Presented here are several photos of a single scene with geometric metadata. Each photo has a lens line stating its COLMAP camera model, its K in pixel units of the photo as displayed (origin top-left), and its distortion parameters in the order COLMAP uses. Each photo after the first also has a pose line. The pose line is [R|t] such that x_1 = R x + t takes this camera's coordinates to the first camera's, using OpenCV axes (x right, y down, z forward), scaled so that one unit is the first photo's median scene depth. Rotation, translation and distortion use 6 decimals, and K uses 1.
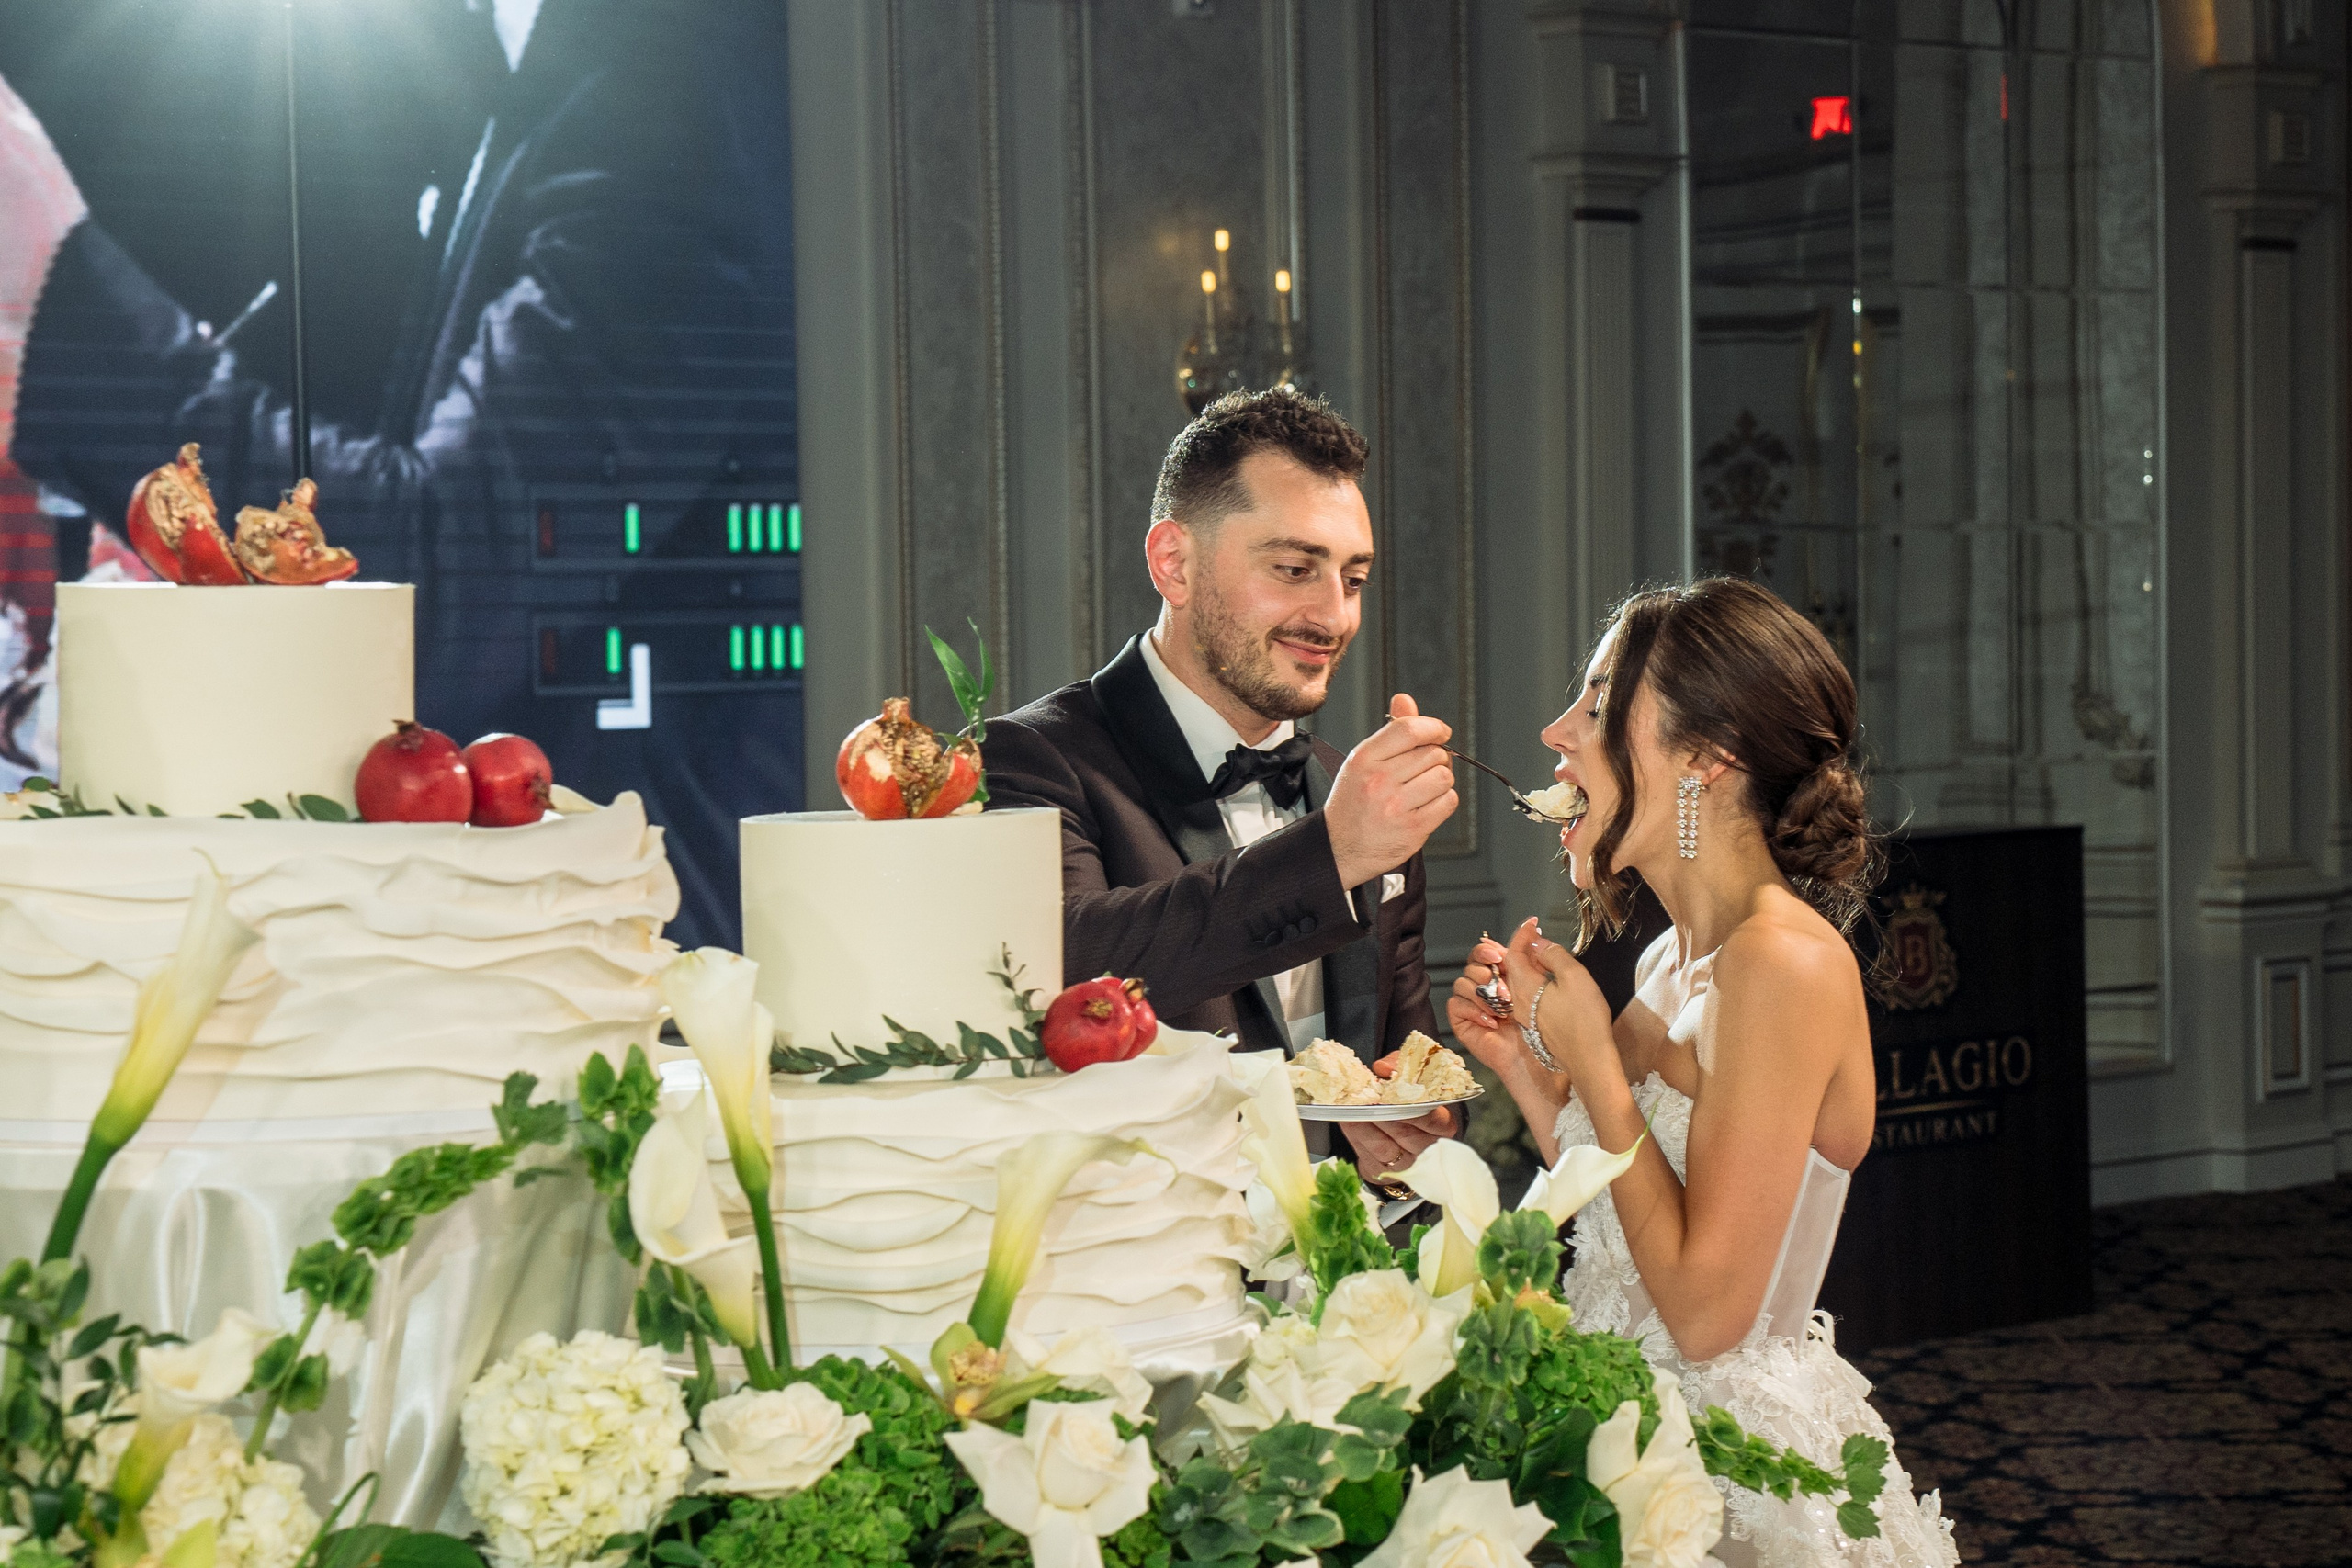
lens RADIAL K [[6007.9, 0, 1192.5], [0, 6007.9, 790.9], [0, 0, 1]] dist [0.305709, 0.000000]
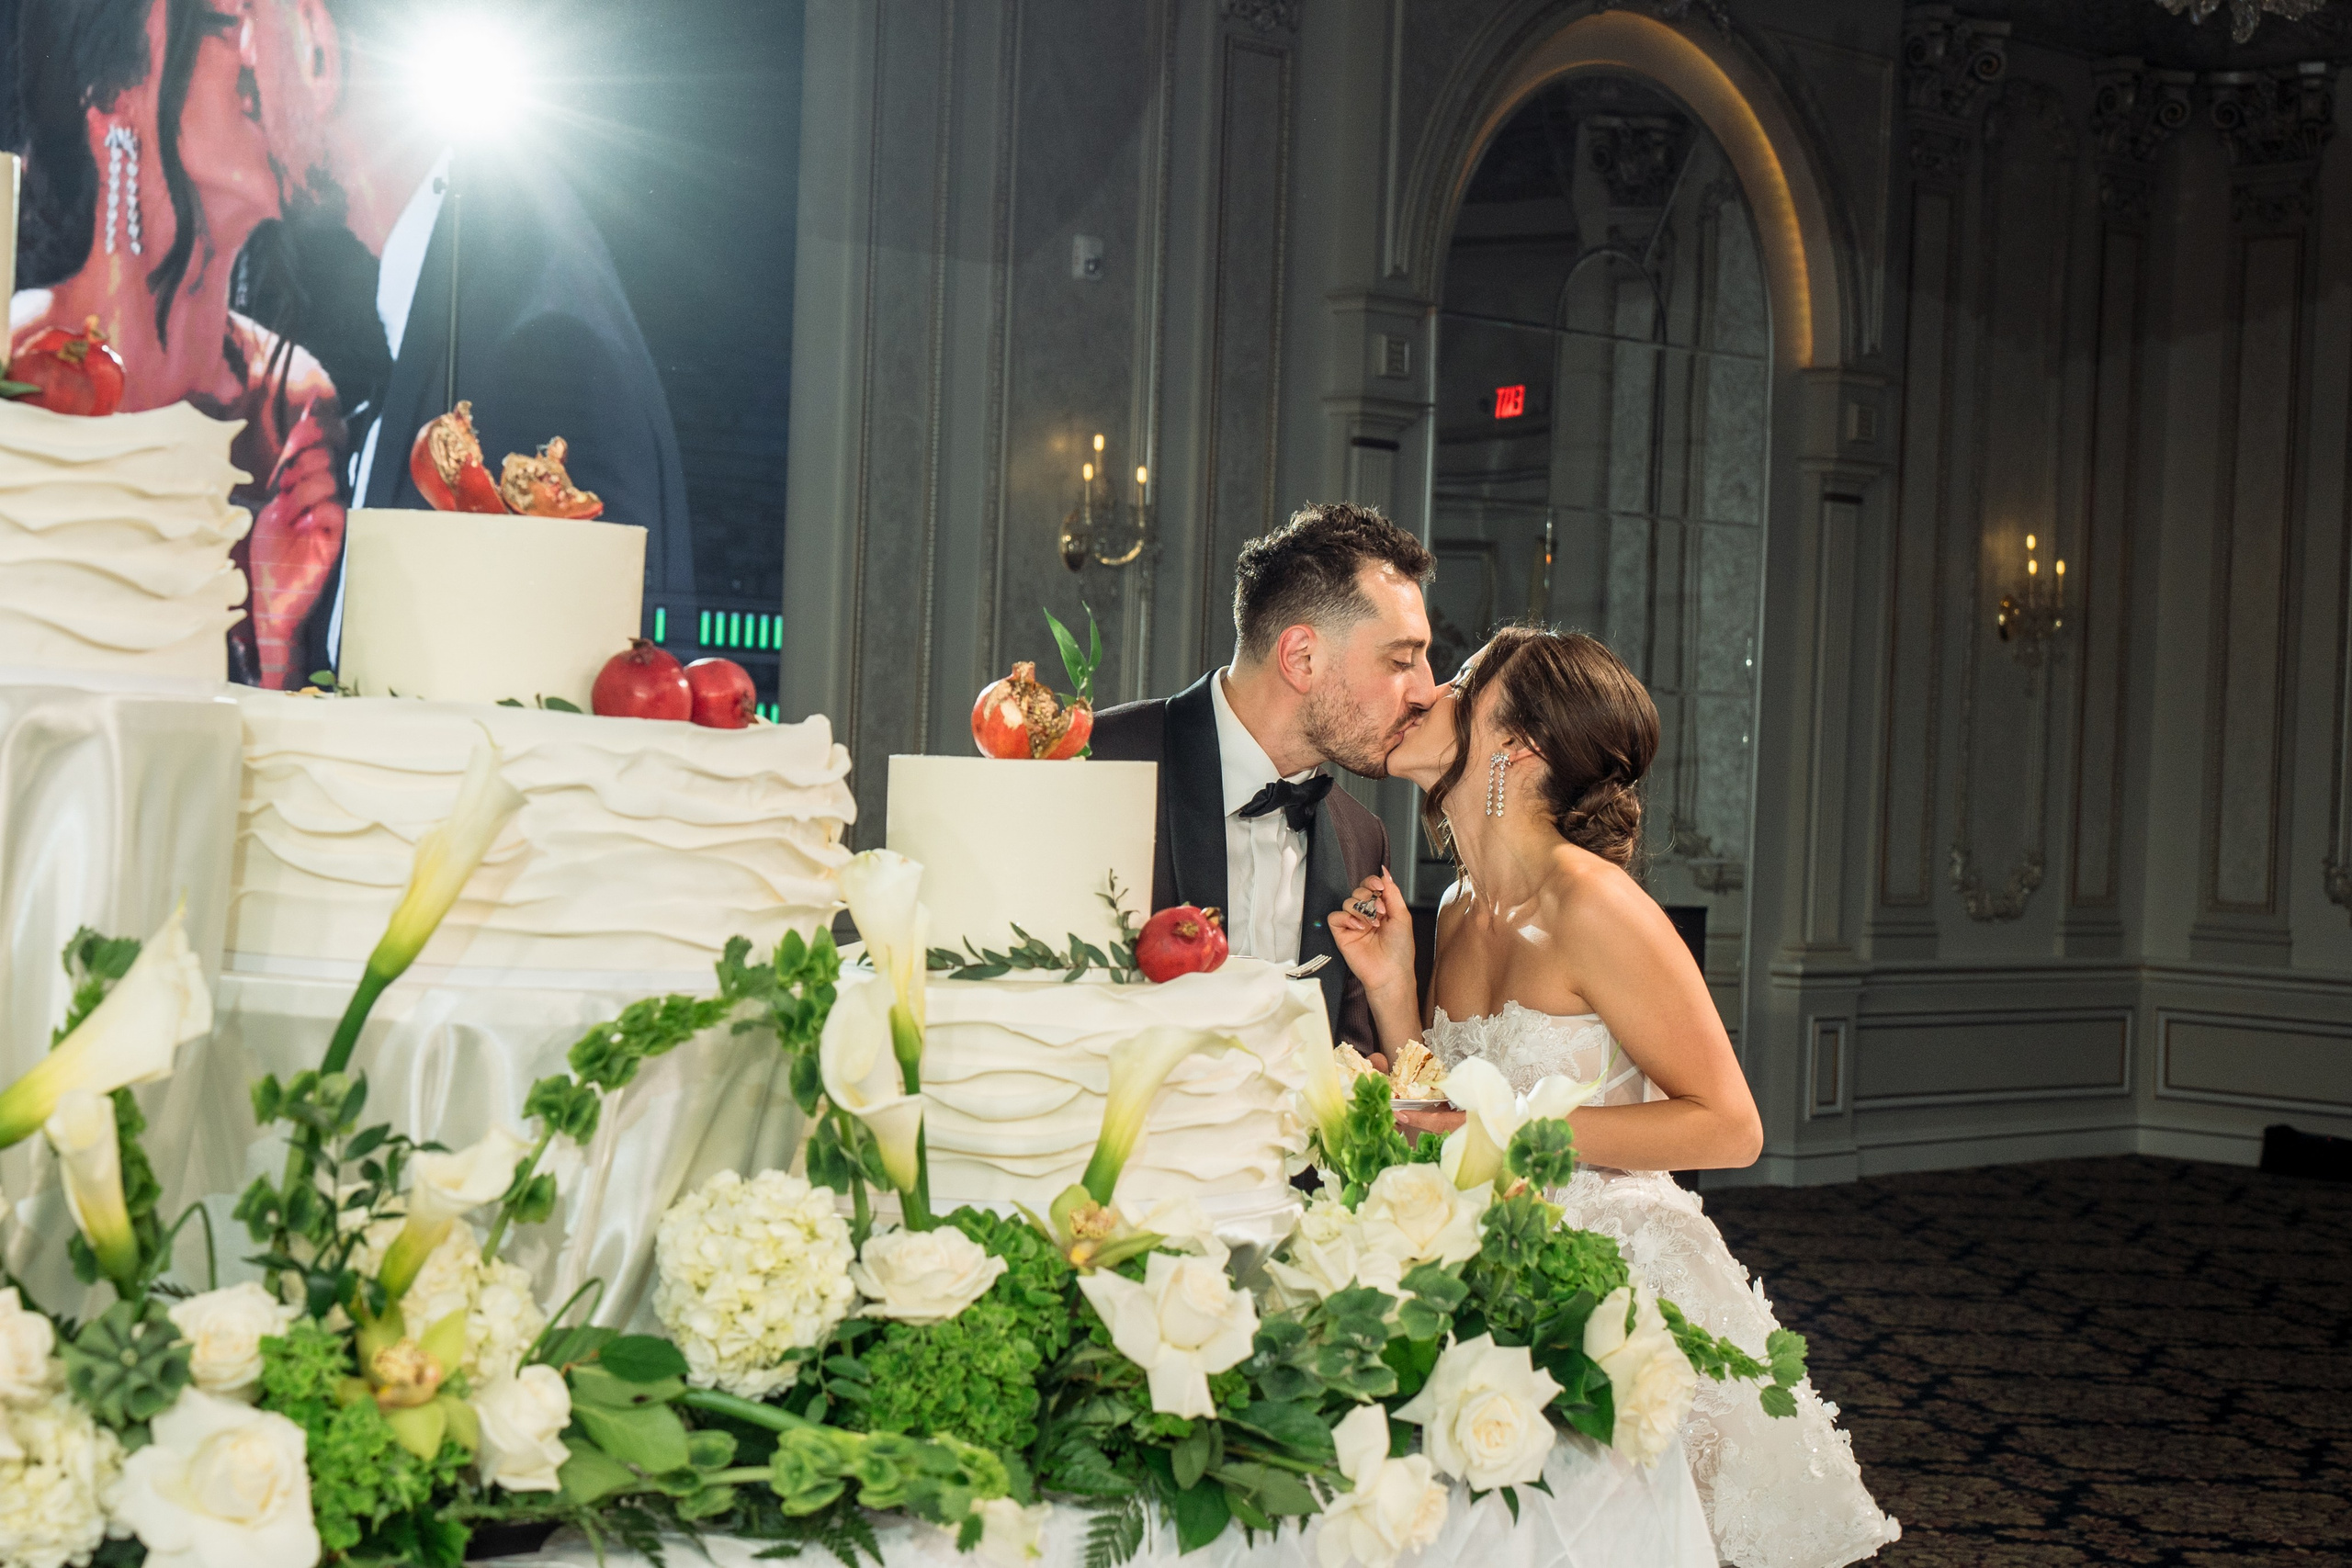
lens RADIAL K [[4149.3, 0, 1000.5], [0, 4149.3, 719.0], [0, 0, 1]] dist [0.176335, 0.000000]
pose [[0.998456, 0.055021, 0.007652, -0.061053], [-0.054666, 0.997676, -0.040670, 0.030281], [-0.009872, 0.040189, 0.999143, 0.182974]]
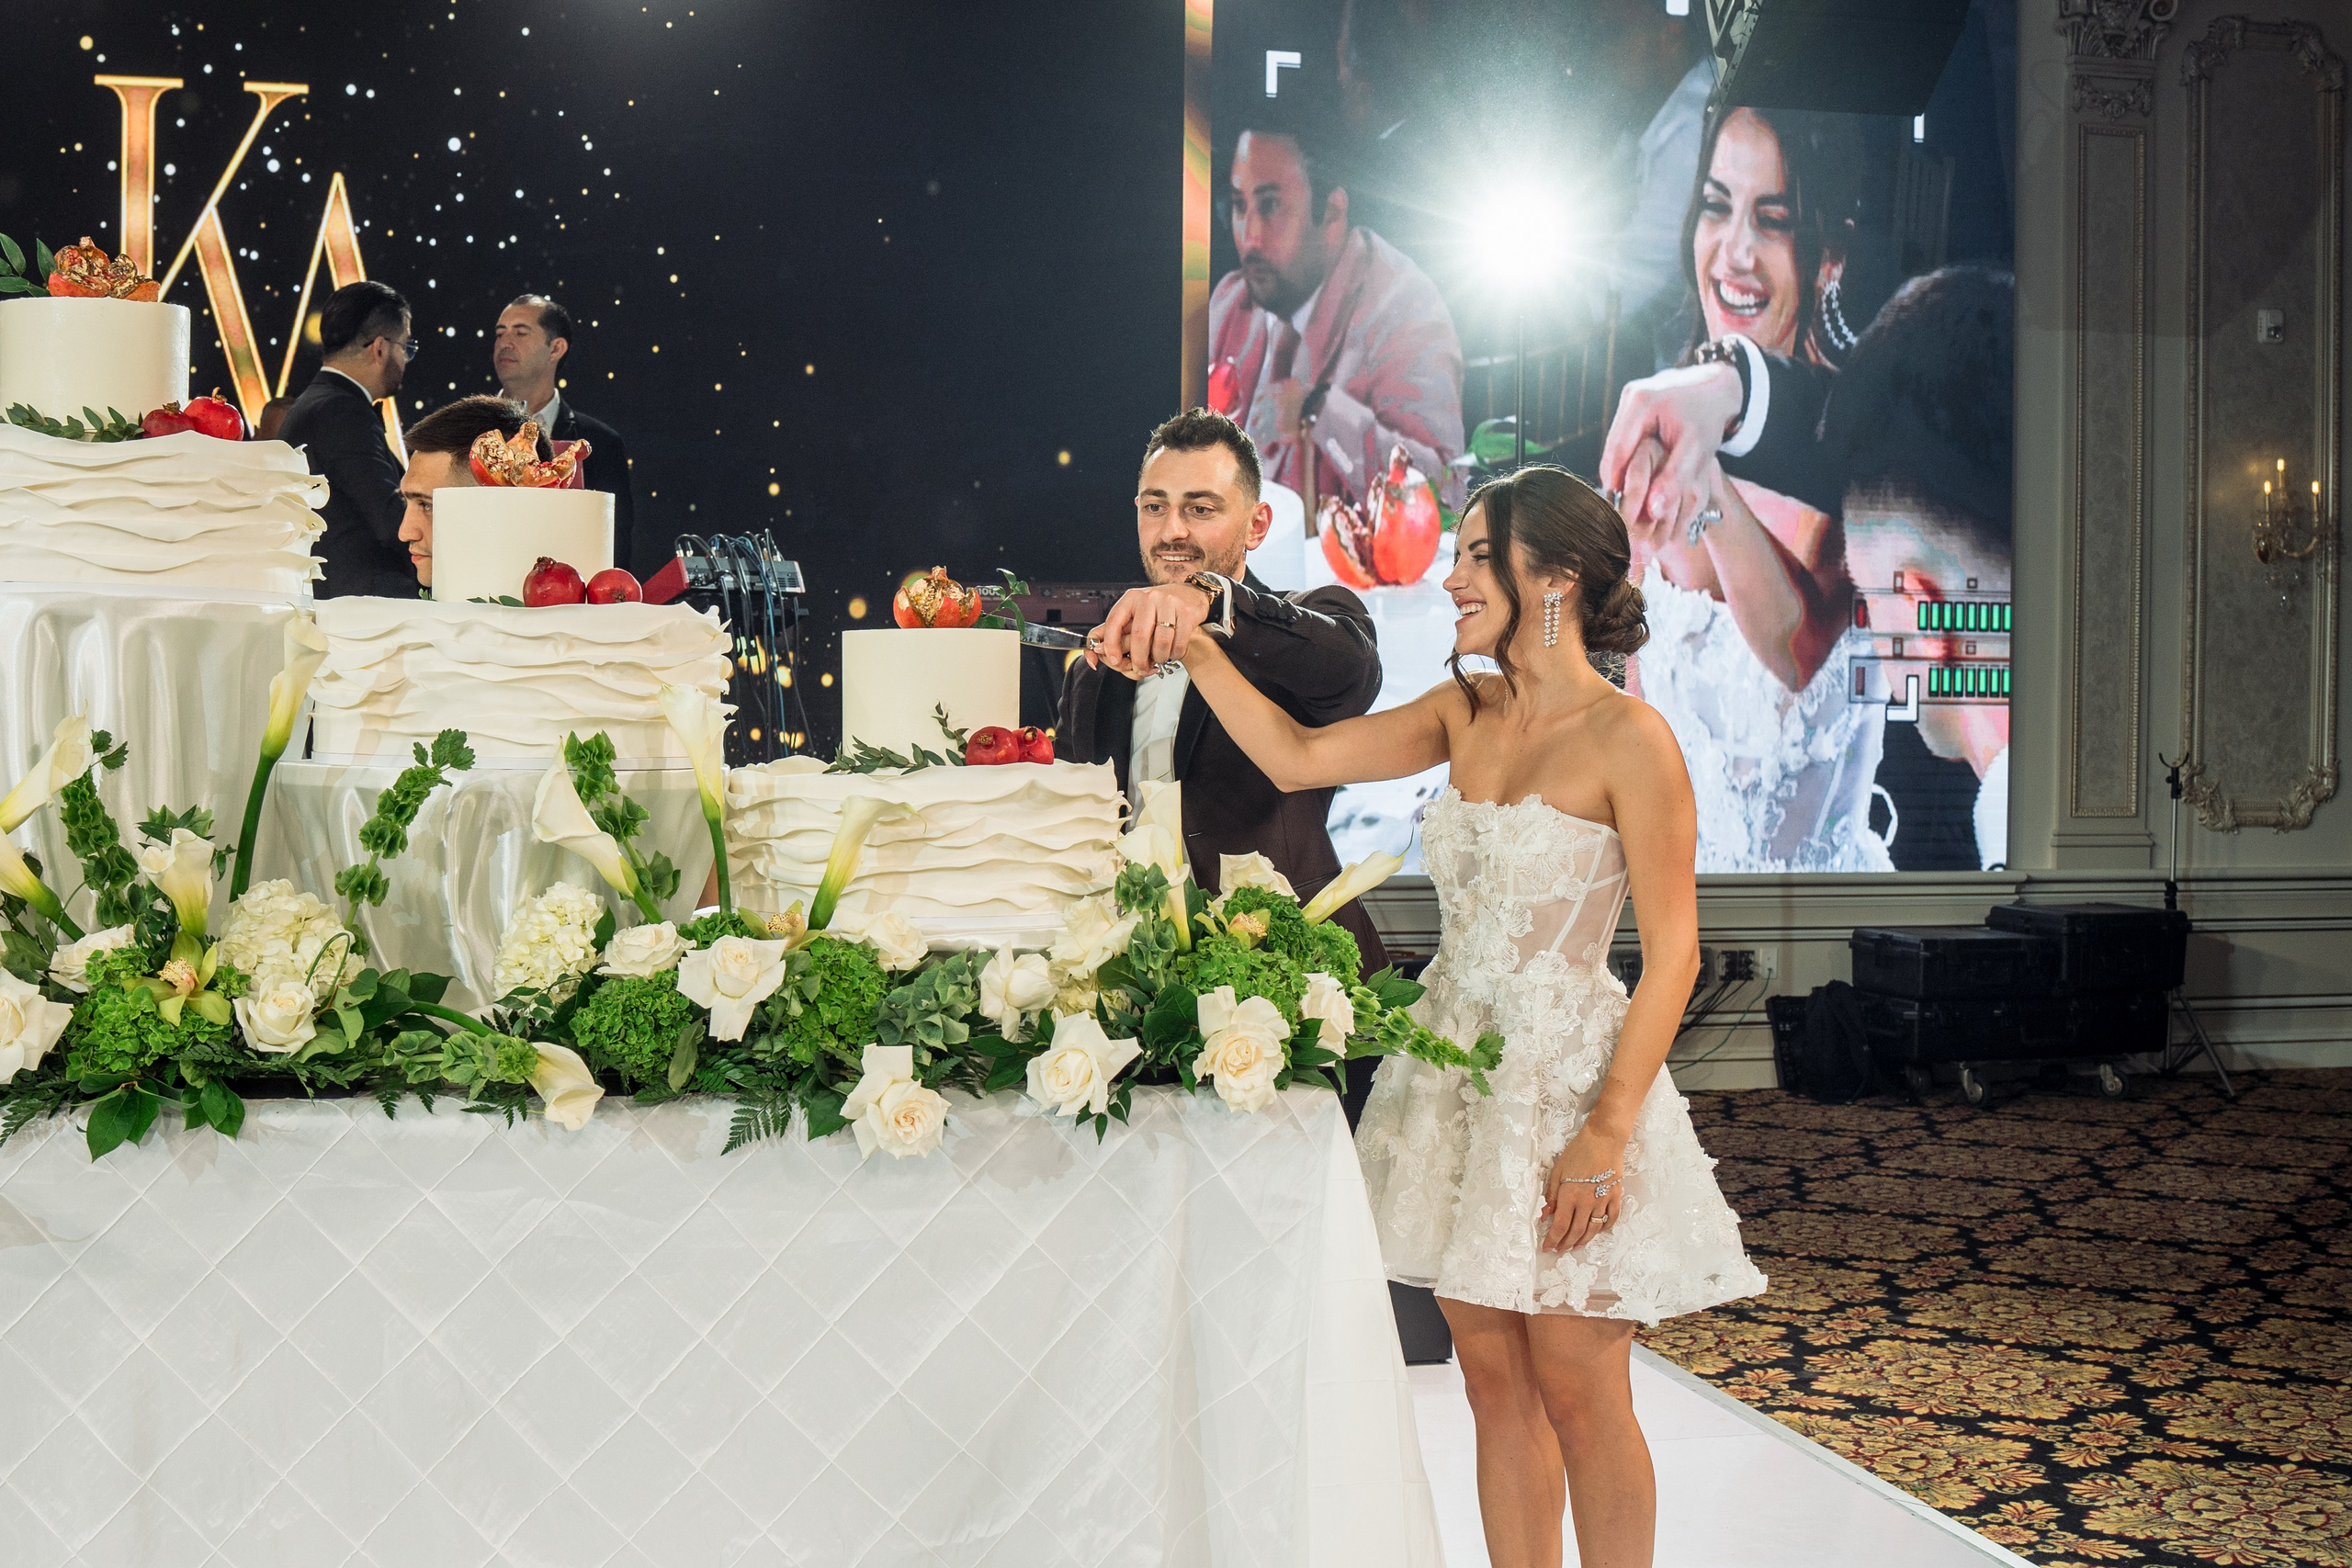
lens RADIAL K [[2863.9, 0, 1173.0], [0, 2863.9, 780.4], [0, 0, 1]] dist [-0.087012, 0.000000]
pose [[0.856544, 0.038299, -0.514651, 0.460964], [-0.043362, 0.999057, 0.002179, 0.044115], [0.514249, 0.020450, 0.857397, 0.317183]]
